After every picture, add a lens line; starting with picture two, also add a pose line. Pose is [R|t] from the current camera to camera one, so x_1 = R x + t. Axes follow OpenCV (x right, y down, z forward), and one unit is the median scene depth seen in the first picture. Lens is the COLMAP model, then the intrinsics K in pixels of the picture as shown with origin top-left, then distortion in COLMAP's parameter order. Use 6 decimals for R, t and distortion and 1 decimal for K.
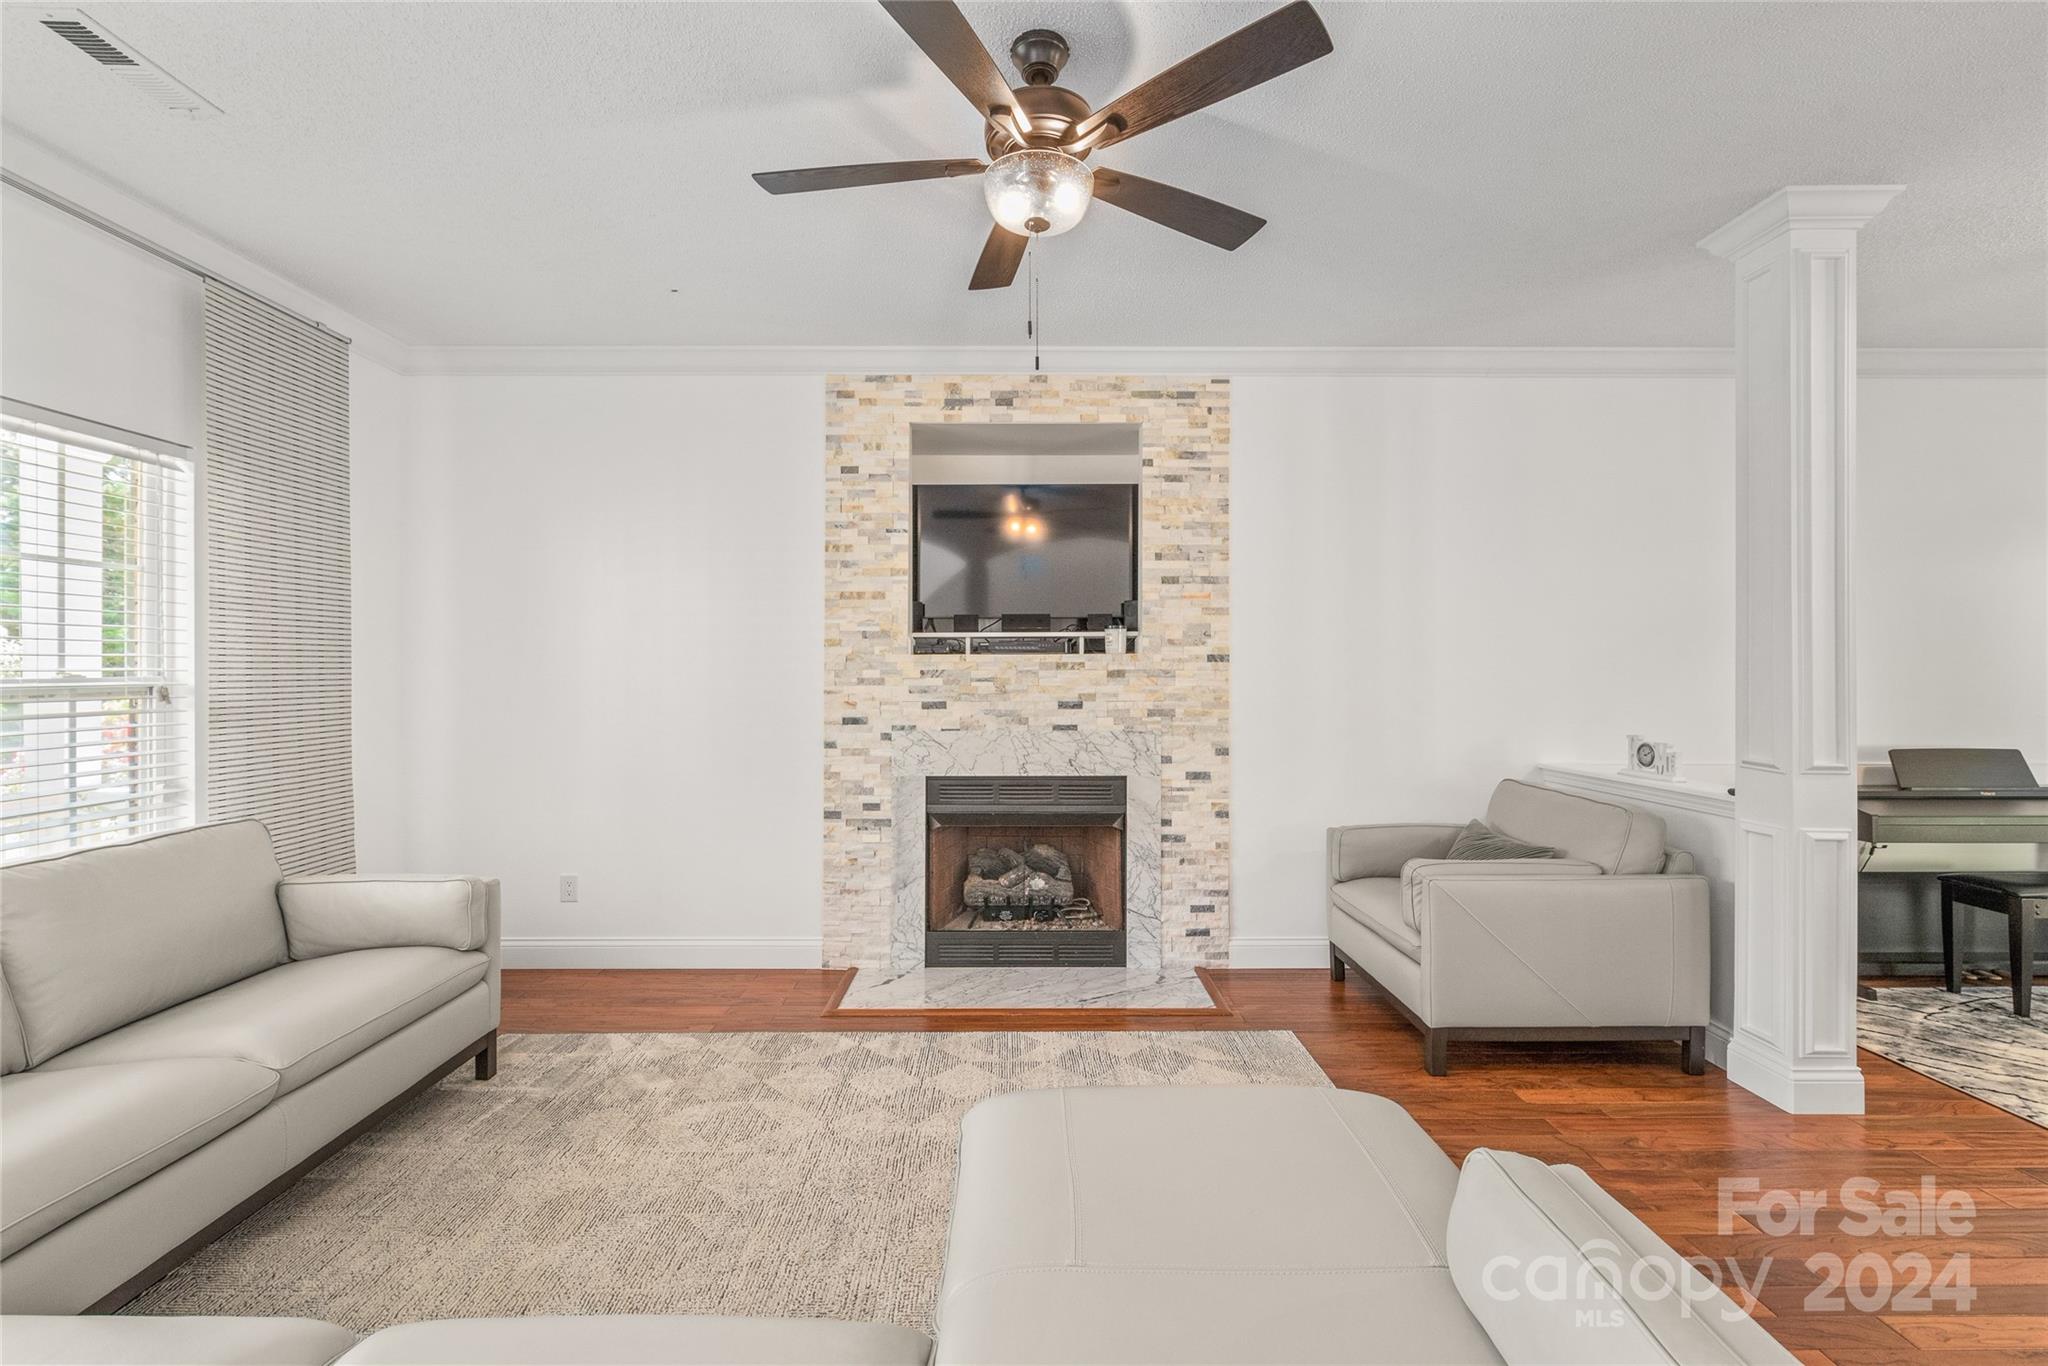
lens RADIAL K [[882.7, 0, 1017.6], [0, 882.7, 678.1], [0, 0, 1]] dist [0.001602, -0.001124]
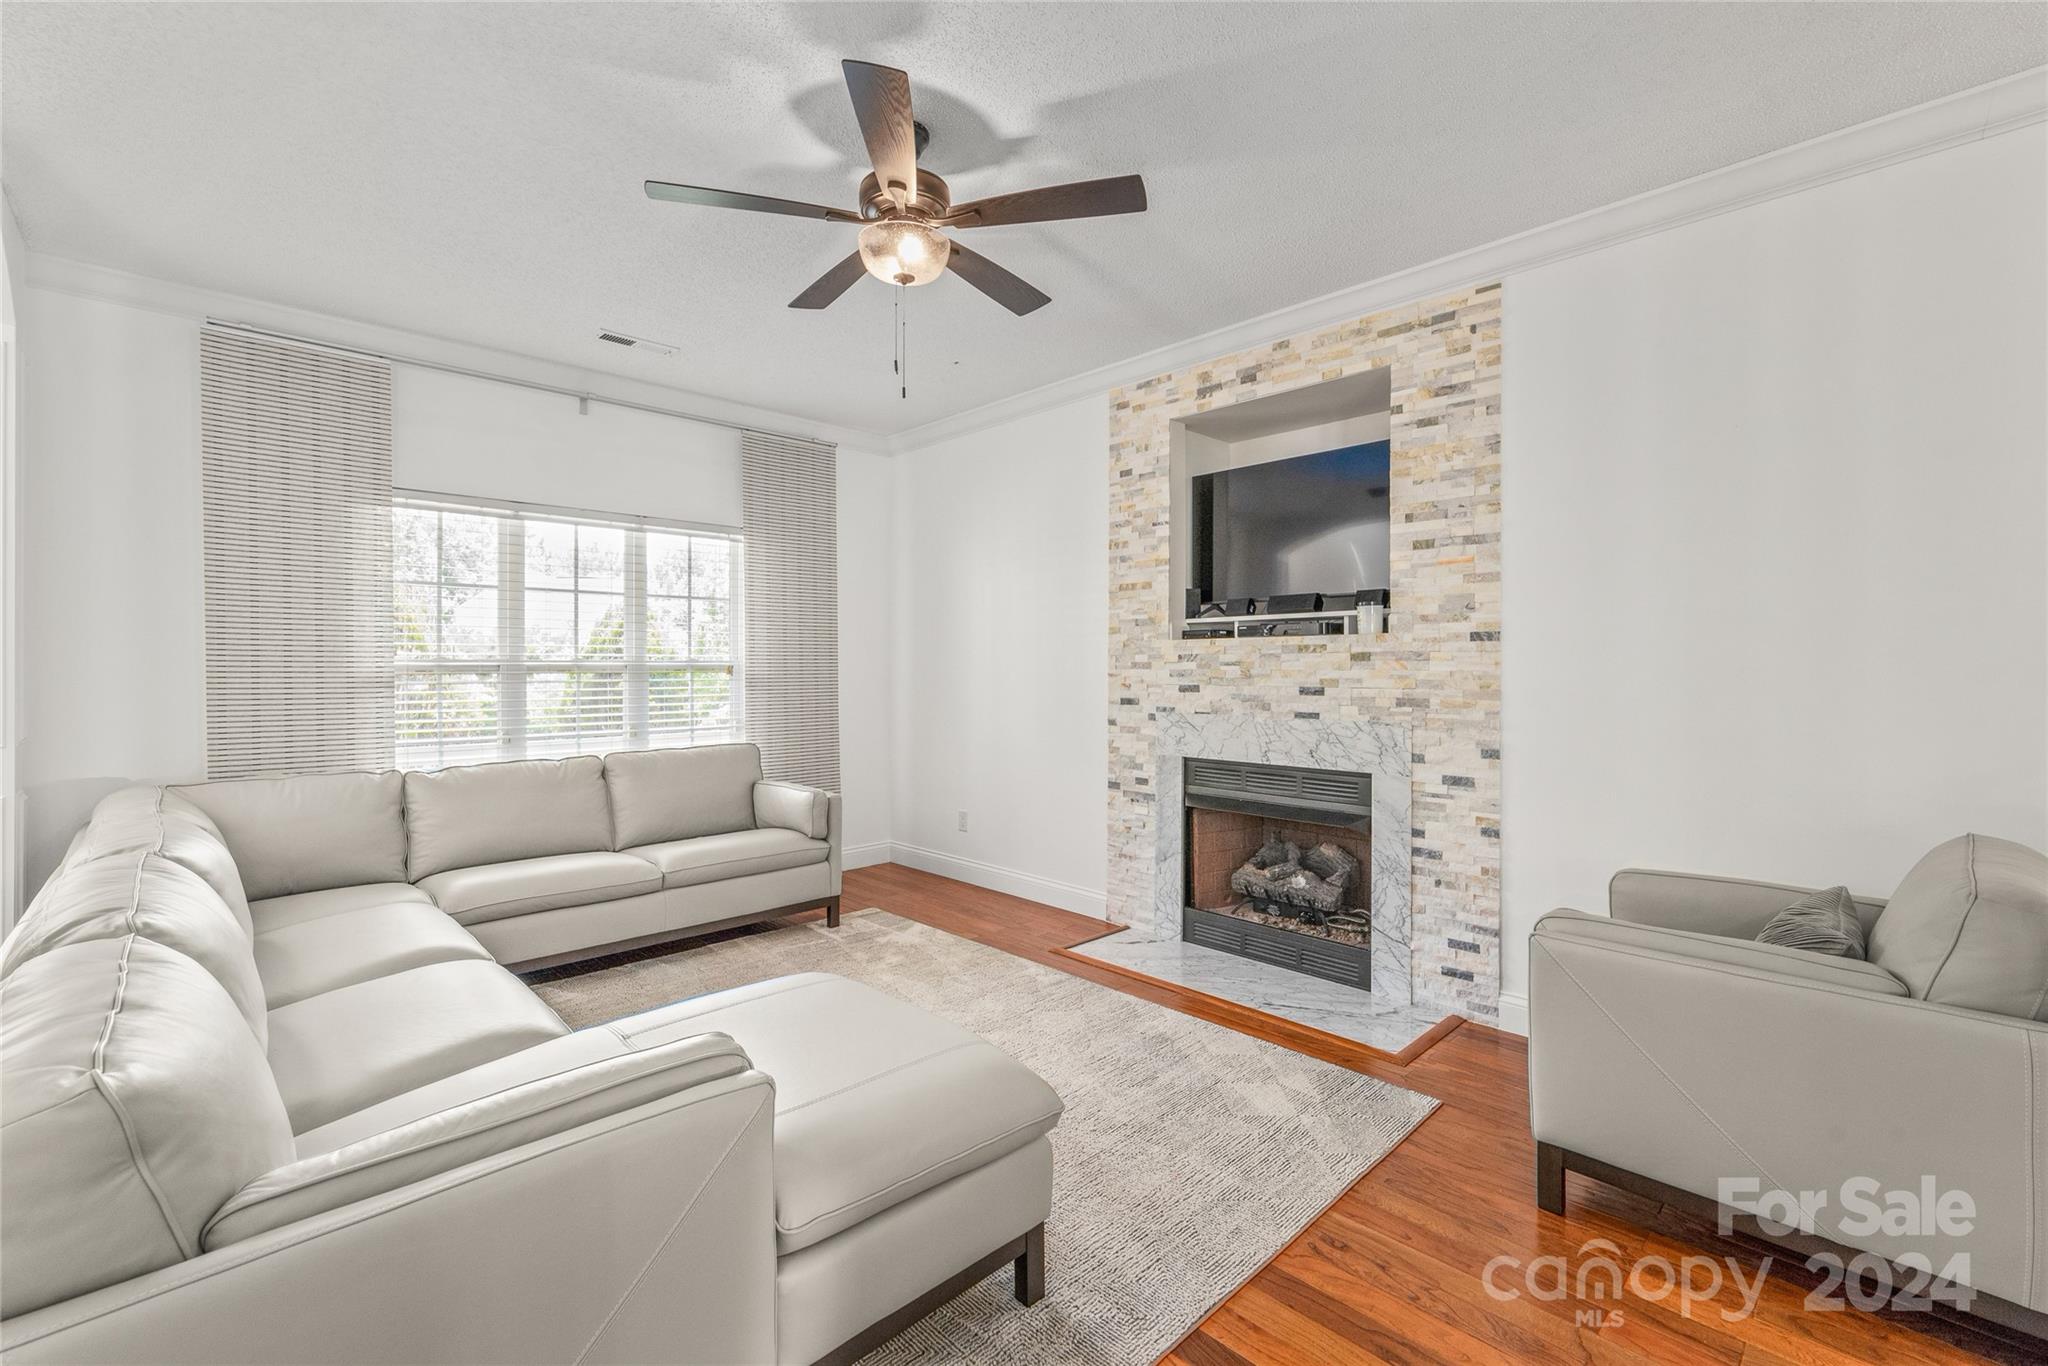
lens RADIAL K [[882.7, 0, 1014.2], [0, 882.7, 673.1], [0, 0, 1]] dist [0.001602, -0.001124]
pose [[0.687869, 0.006540, -0.725805, 0.514012], [-0.007104, 0.999972, 0.002277, 0.011935], [0.725800, 0.003590, 0.687897, 0.142137]]
